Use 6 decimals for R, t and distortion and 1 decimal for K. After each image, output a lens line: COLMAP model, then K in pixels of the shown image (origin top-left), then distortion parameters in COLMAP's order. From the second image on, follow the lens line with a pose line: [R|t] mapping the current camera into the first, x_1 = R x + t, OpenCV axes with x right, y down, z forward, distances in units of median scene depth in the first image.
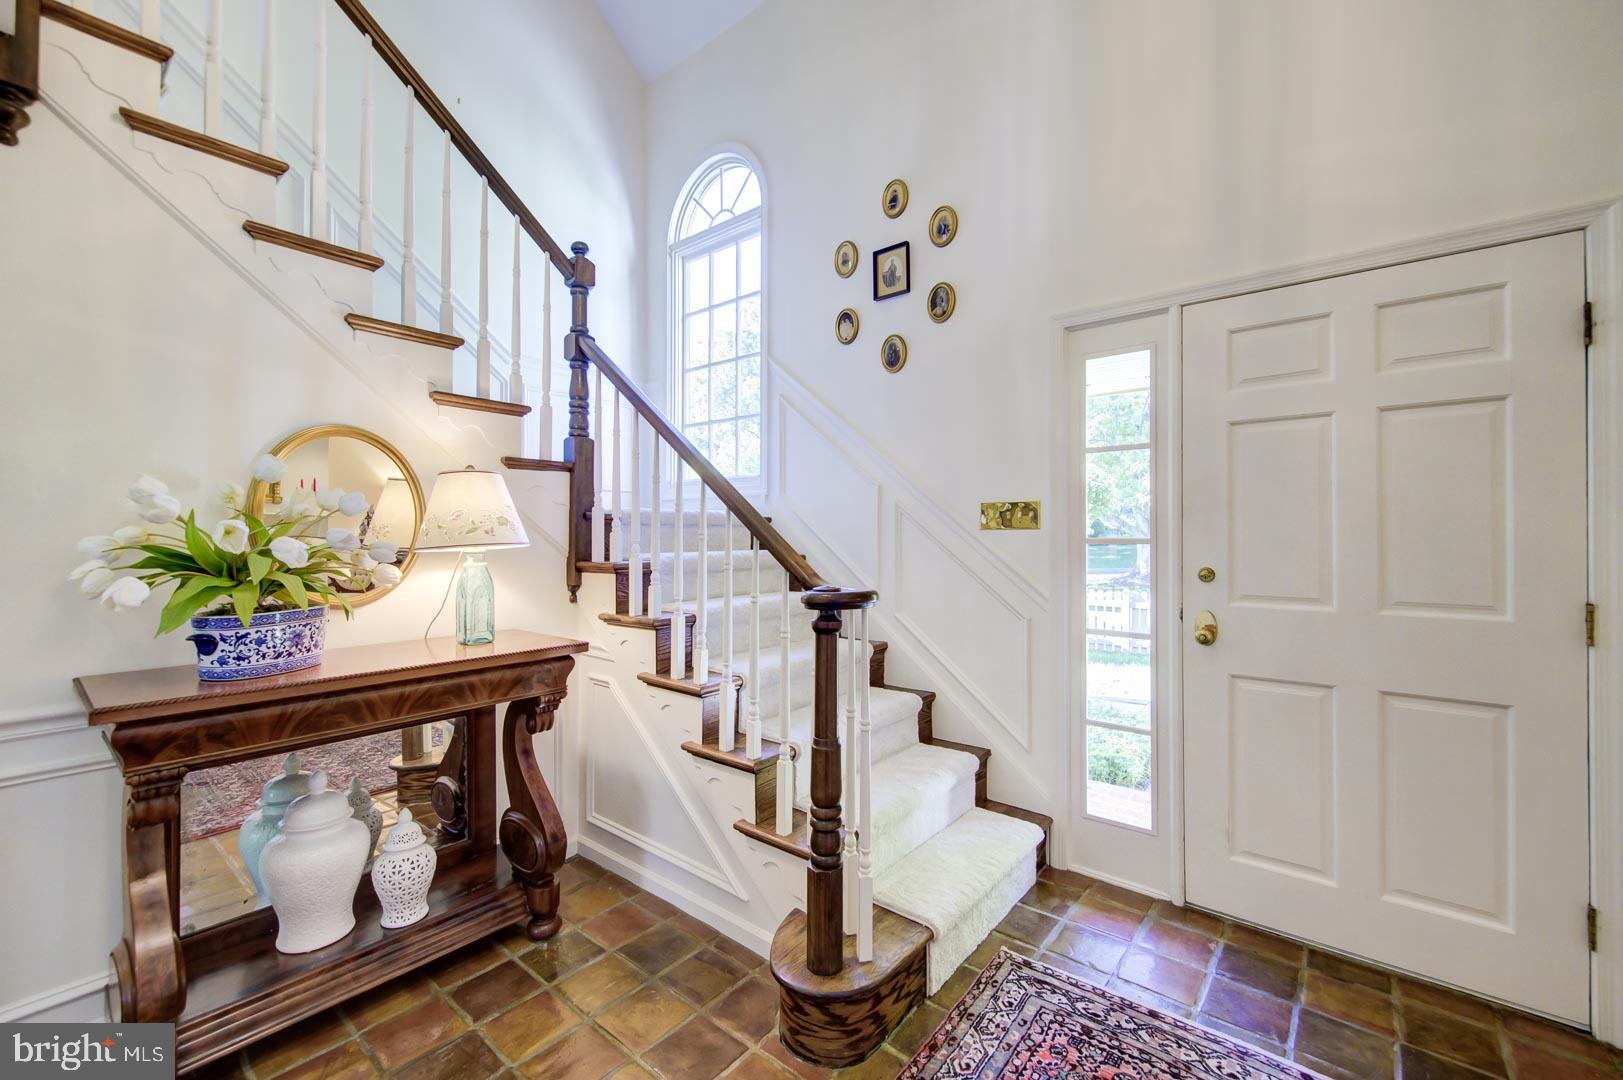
lens RADIAL K [[649.7, 0, 815.2], [0, 649.7, 539.9], [0, 0, 1]] dist [0.001304, -0.001928]
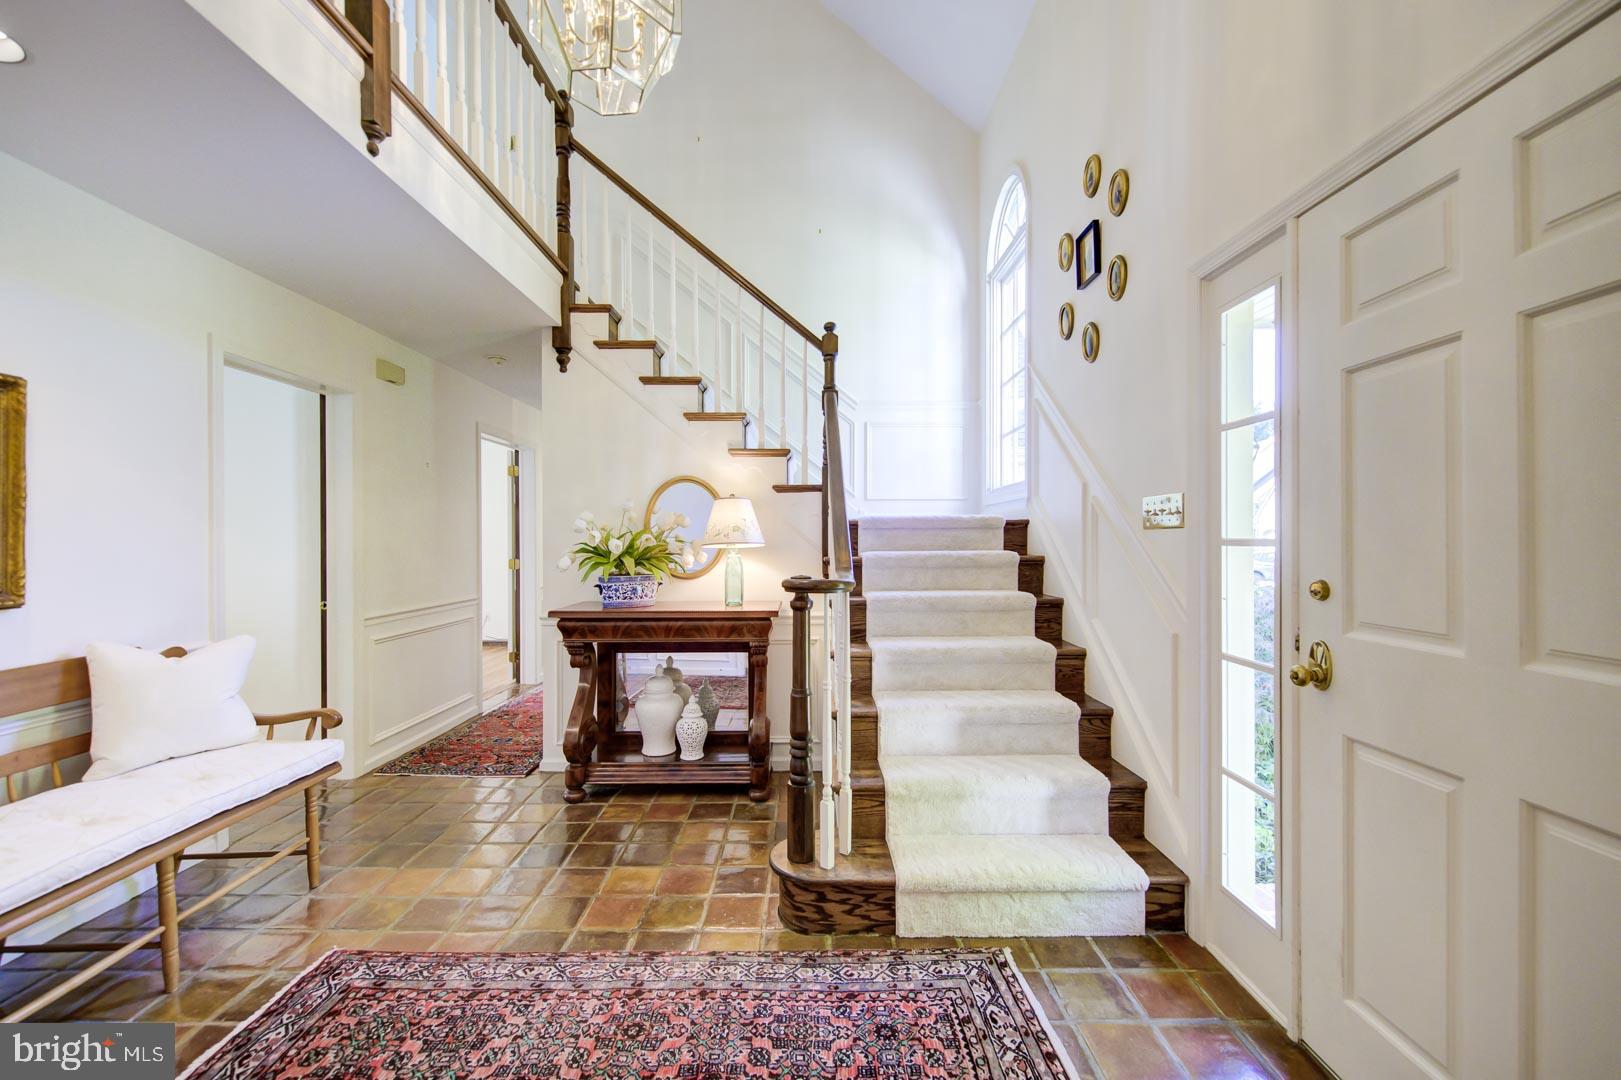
lens RADIAL K [[648.9, 0, 815.8], [0, 648.9, 540.6], [0, 0, 1]] dist [0.001304, -0.001928]
pose [[0.636654, -0.000268, -0.771150, 0.871702], [0.001183, 0.999999, 0.000630, -0.001073], [0.771149, -0.001313, 0.636653, 0.138156]]
